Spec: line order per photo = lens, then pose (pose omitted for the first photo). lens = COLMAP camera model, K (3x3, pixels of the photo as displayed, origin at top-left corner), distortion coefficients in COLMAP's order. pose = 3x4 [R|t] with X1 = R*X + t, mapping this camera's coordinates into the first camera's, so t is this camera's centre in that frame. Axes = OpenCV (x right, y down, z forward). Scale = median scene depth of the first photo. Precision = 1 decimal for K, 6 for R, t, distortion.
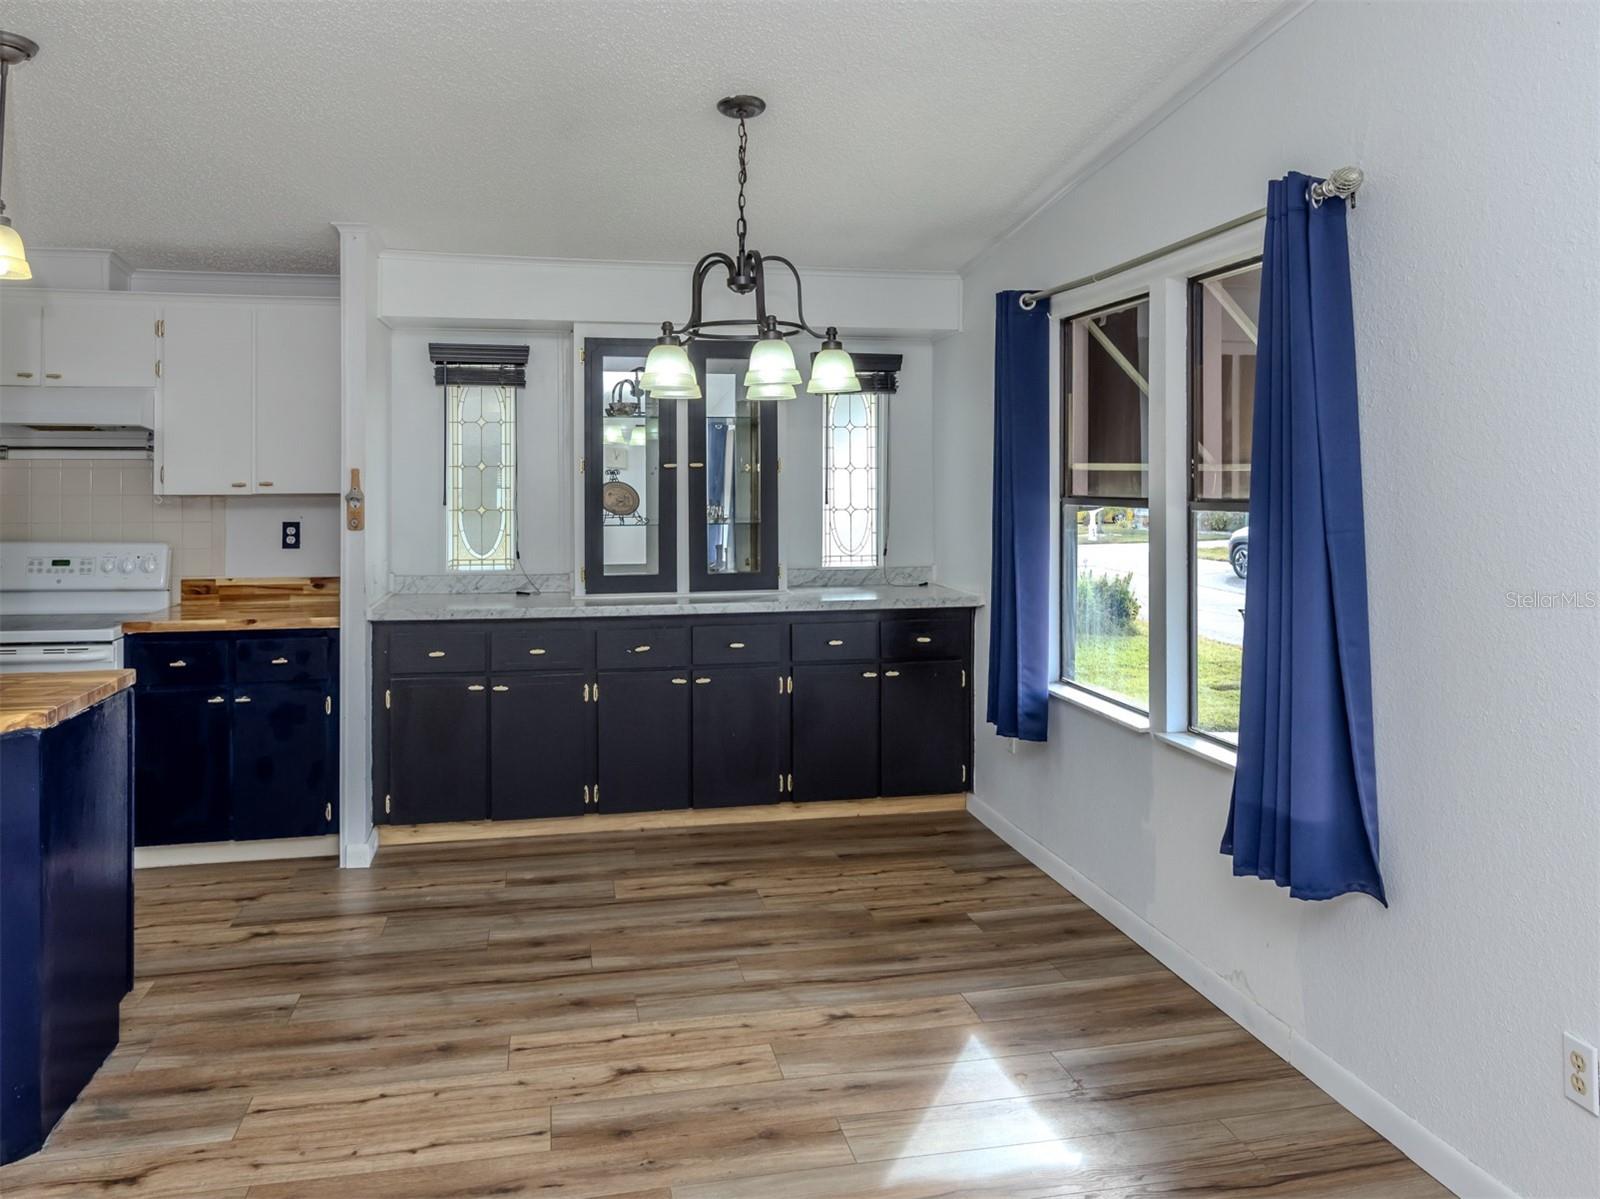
lens RADIAL K [[1151.2, 0, 794.3], [0, 1151.2, 496.4], [0, 0, 1]] dist [-0.001361, 0.002060]
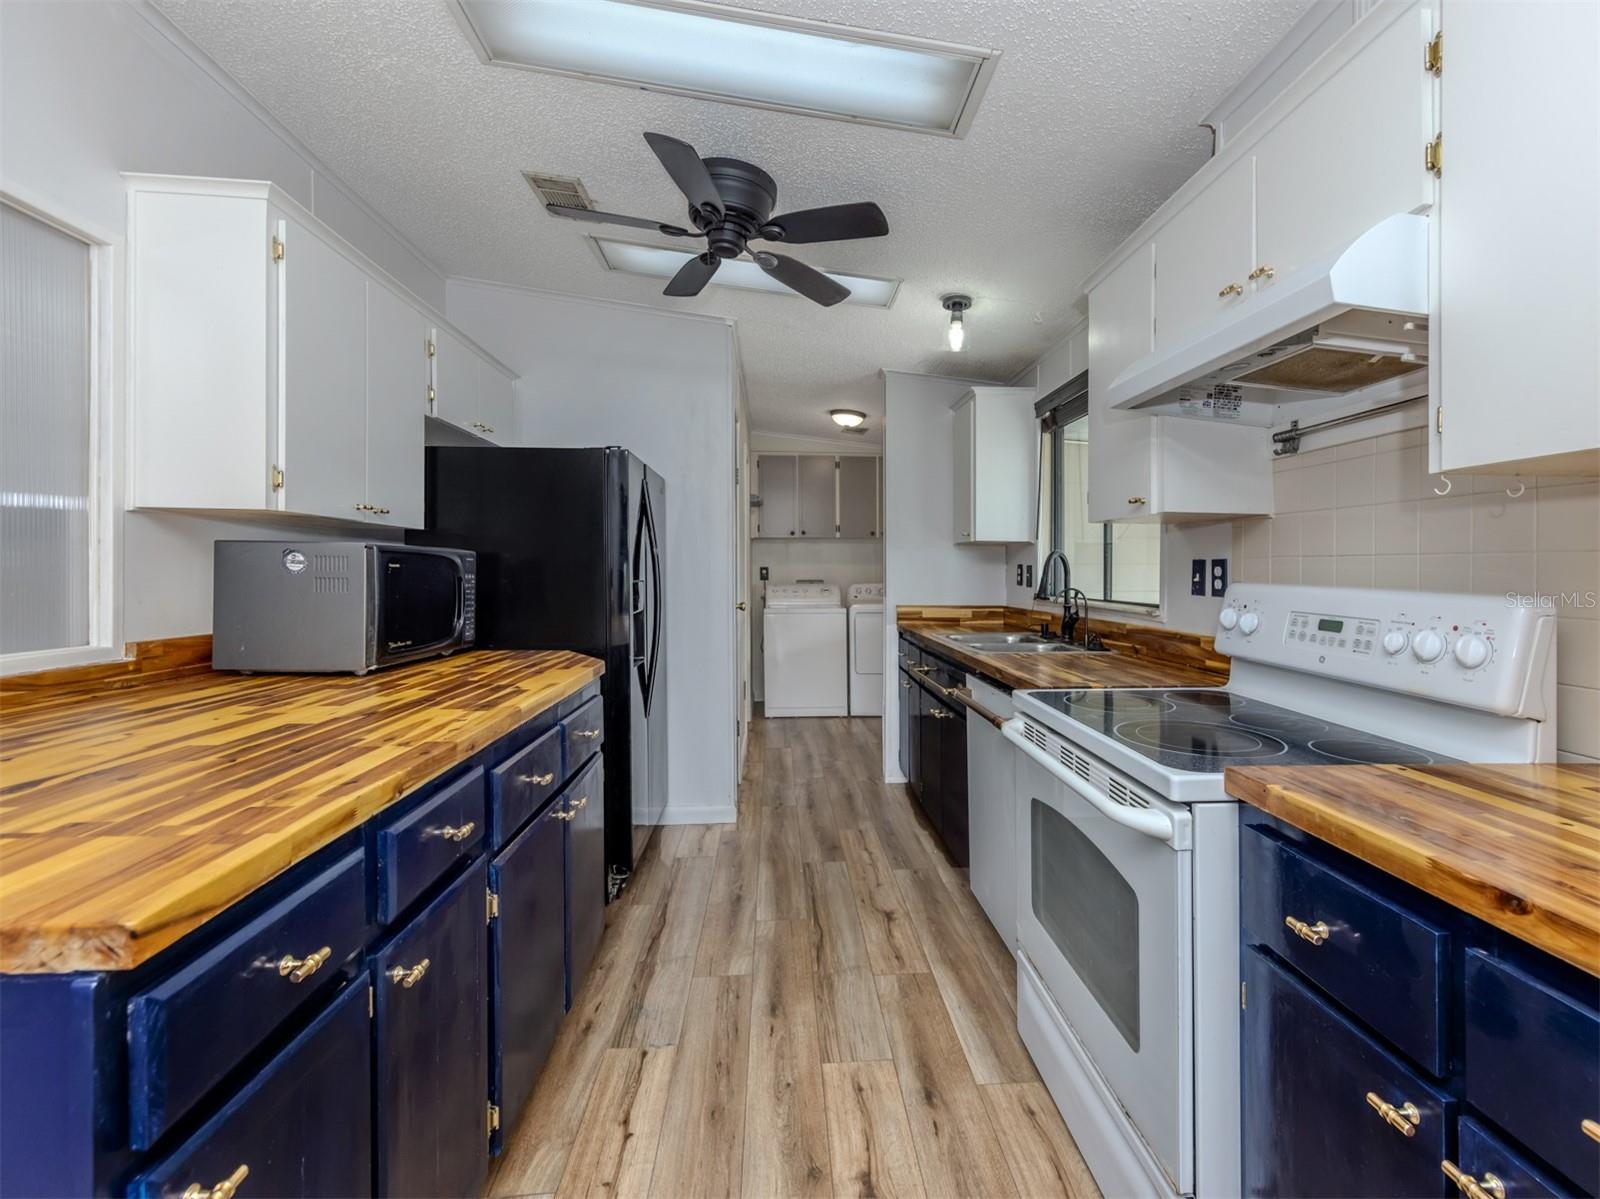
lens RADIAL K [[713.2, 0, 839.8], [0, 713.2, 573.2], [0, 0, 1]] dist [0.000854, 0.000788]
pose [[-0.127796, 0.004105, -0.991792, -0.273612], [-0.023288, 0.999703, 0.007139, 0.035647], [0.991527, 0.024009, -0.127663, 0.802183]]
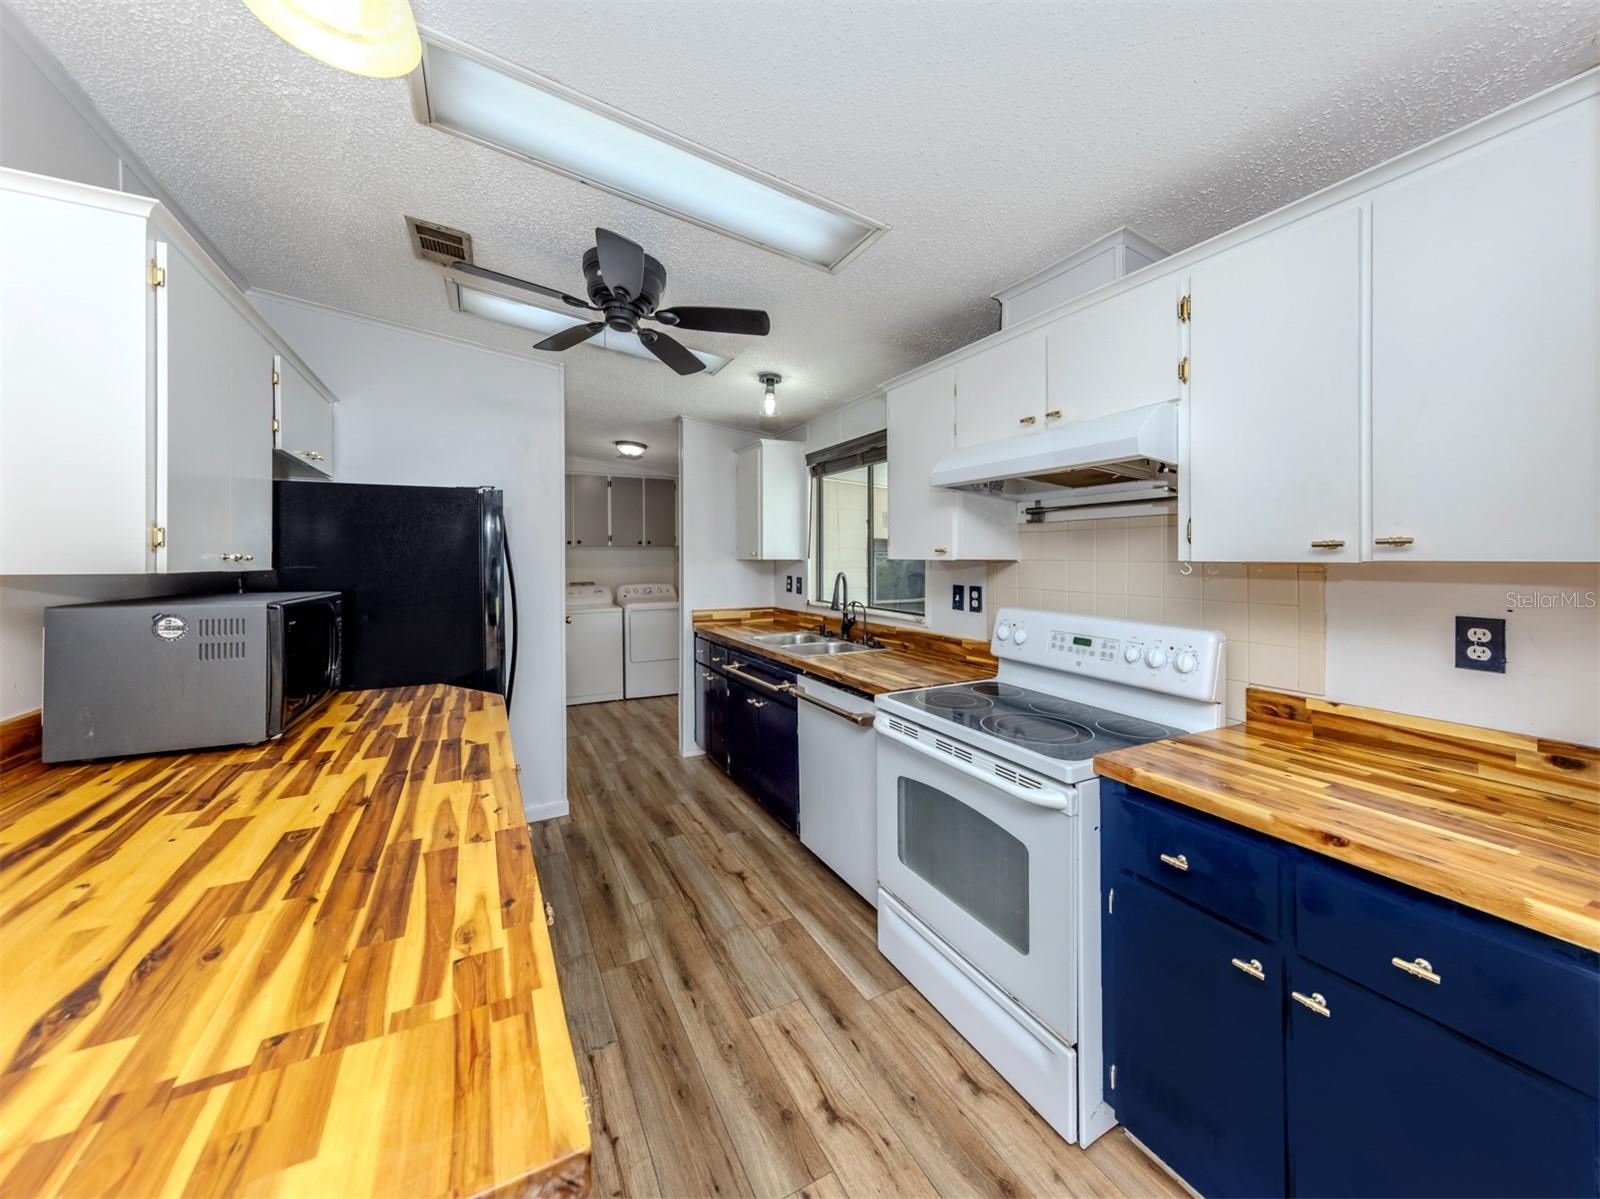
lens RADIAL K [[581.1, 0, 779.0], [0, 581.1, 557.9], [0, 0, 1]] dist [0.003099, -0.000308]
pose [[0.245459, 0.001364, -0.969406, -0.278480], [-0.015622, 0.999875, -0.002549, 0.001584], [0.969281, 0.015770, 0.245450, 0.671982]]
